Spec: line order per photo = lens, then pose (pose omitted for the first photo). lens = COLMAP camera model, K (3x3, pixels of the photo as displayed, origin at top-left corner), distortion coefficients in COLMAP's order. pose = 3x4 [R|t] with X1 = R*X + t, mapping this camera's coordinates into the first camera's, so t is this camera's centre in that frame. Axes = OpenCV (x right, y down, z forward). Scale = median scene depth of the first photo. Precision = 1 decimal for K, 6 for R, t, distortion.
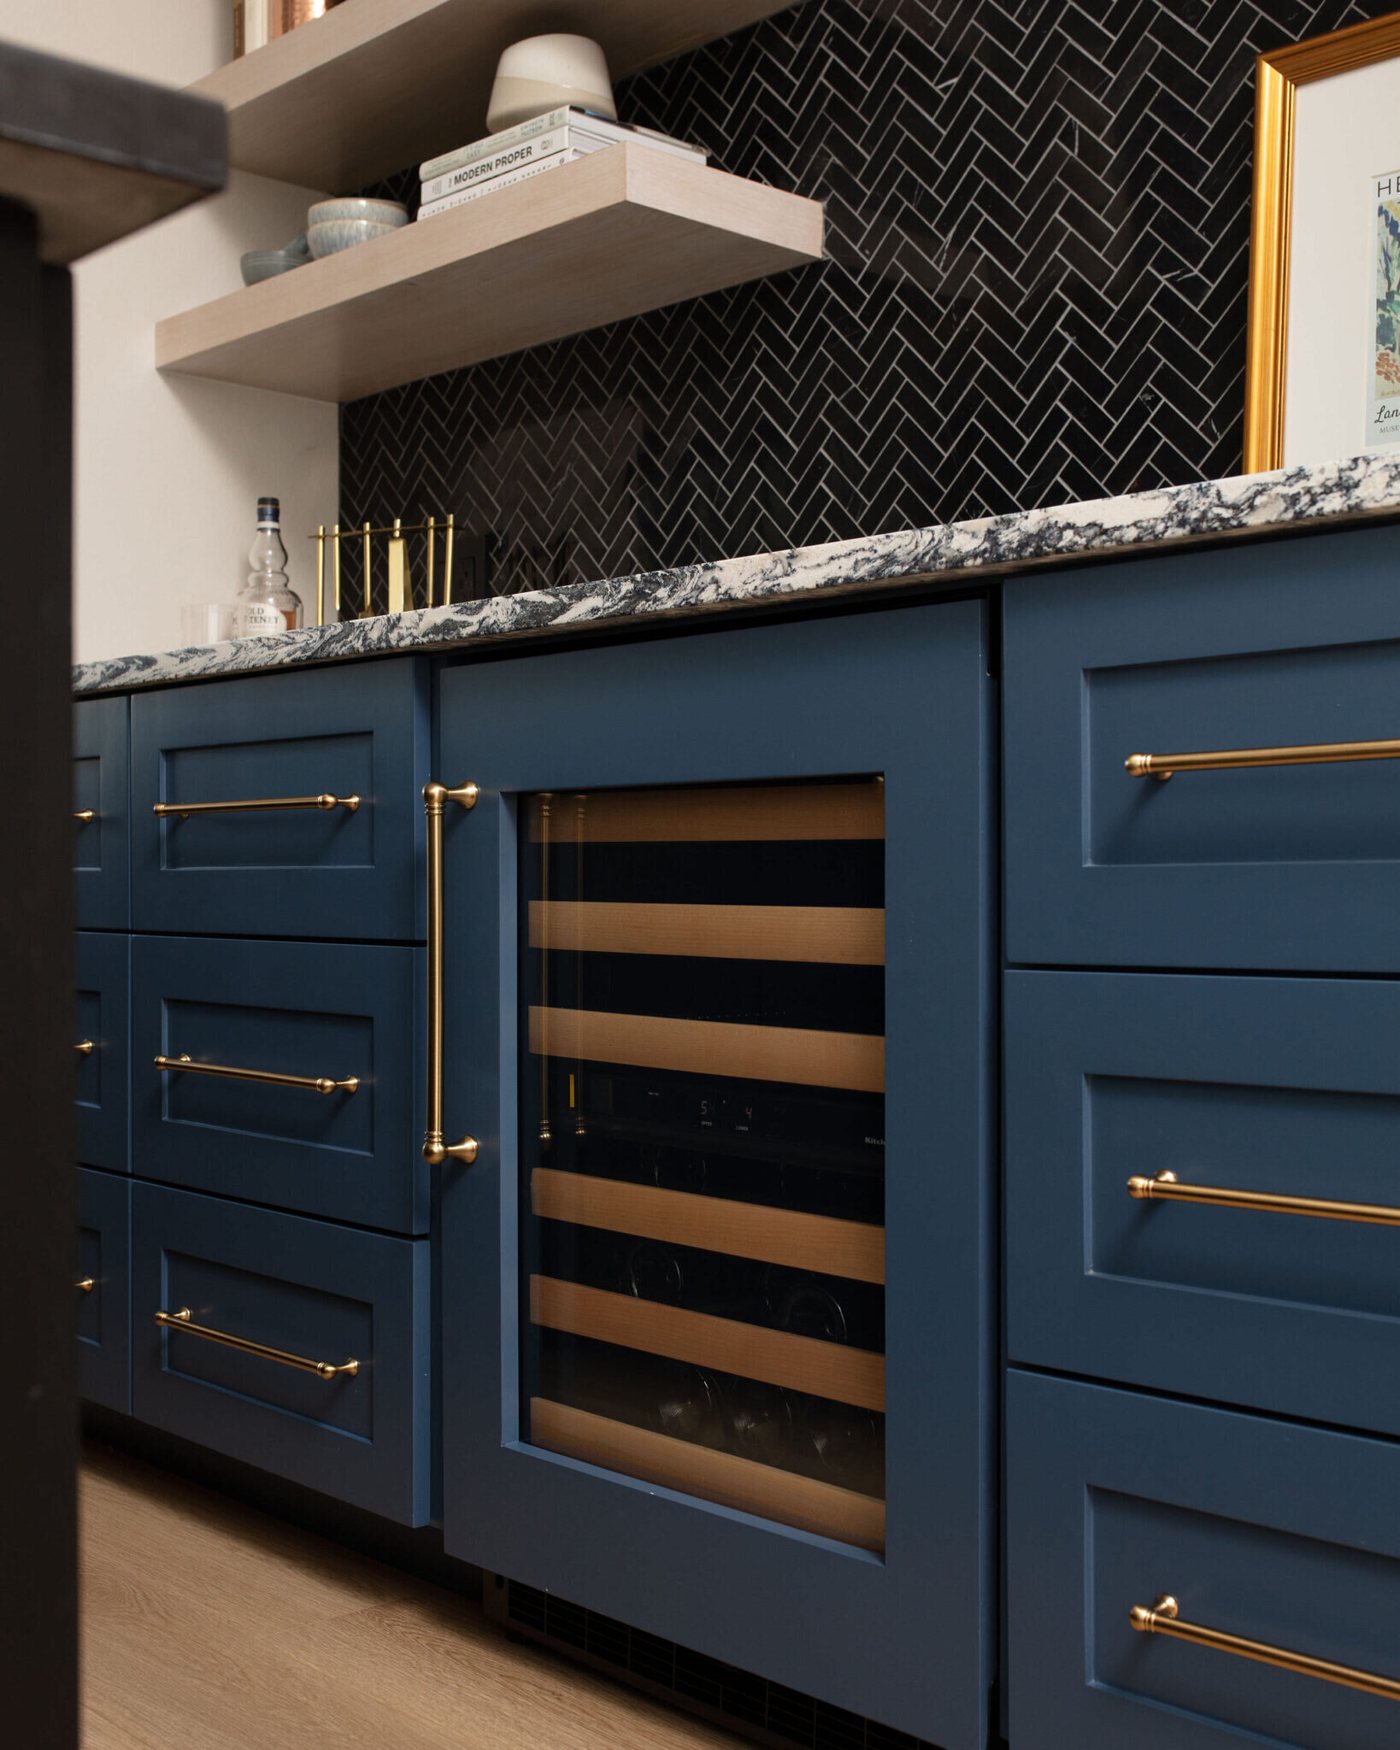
lens RADIAL K [[2069.1, 0, 733.0], [0, 2069.1, 882.9], [0, 0, 1]] dist [-0.041379, 0.045756]
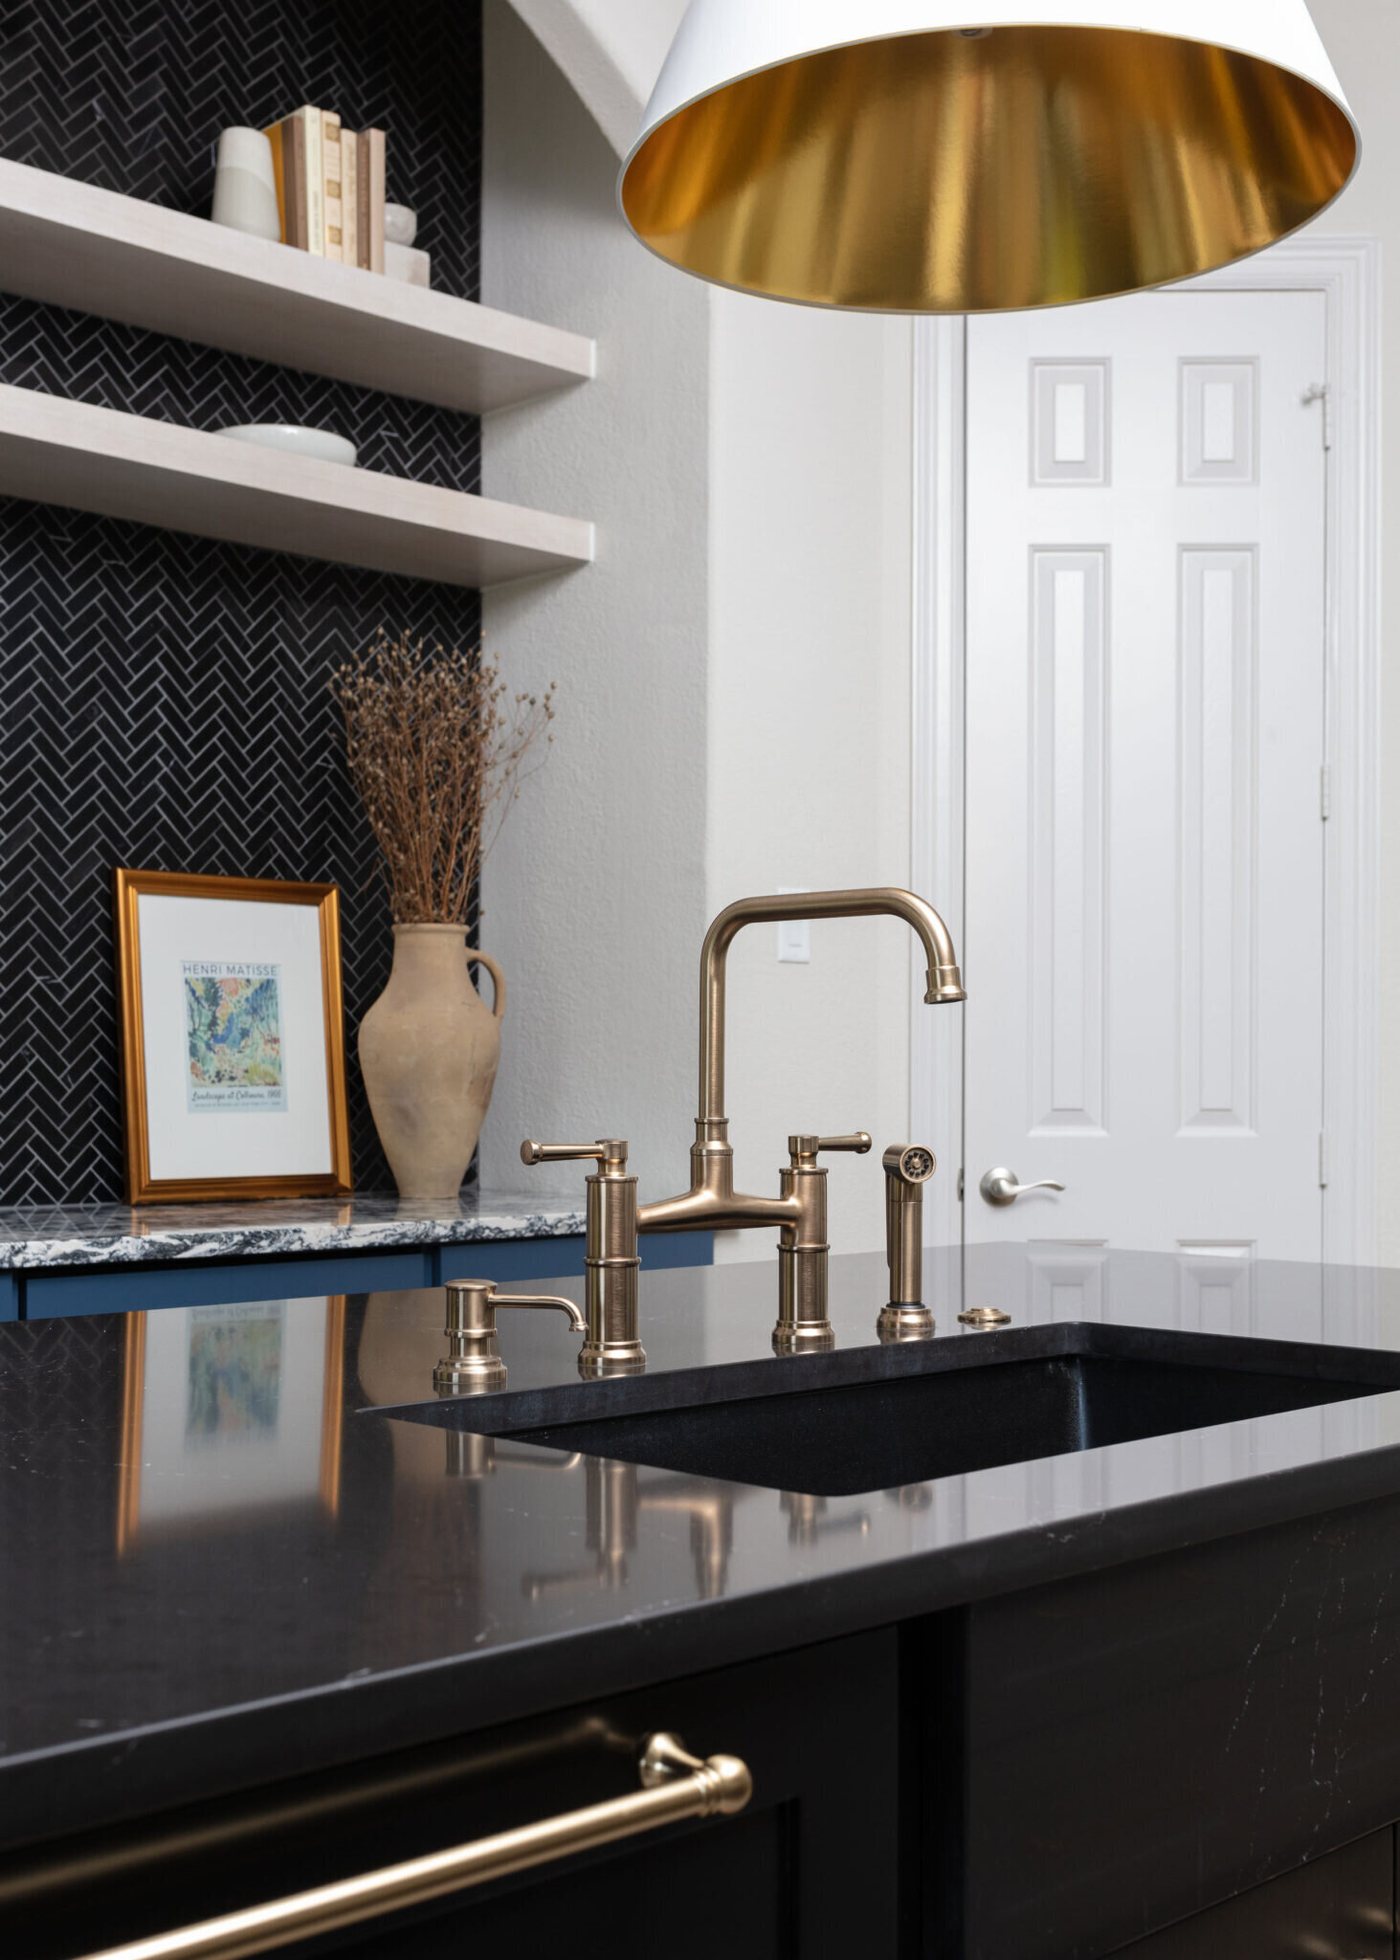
lens RADIAL K [[2256.8, 0, 698.9], [0, 2256.8, 1111.6], [0, 0, 1]] dist [-0.012532, -0.019585]
pose [[-0.006521, -0.013249, 0.999891, -1.587130], [-0.003677, 0.999906, 0.013225, -0.228273], [-0.999972, -0.003590, -0.006570, 0.534456]]
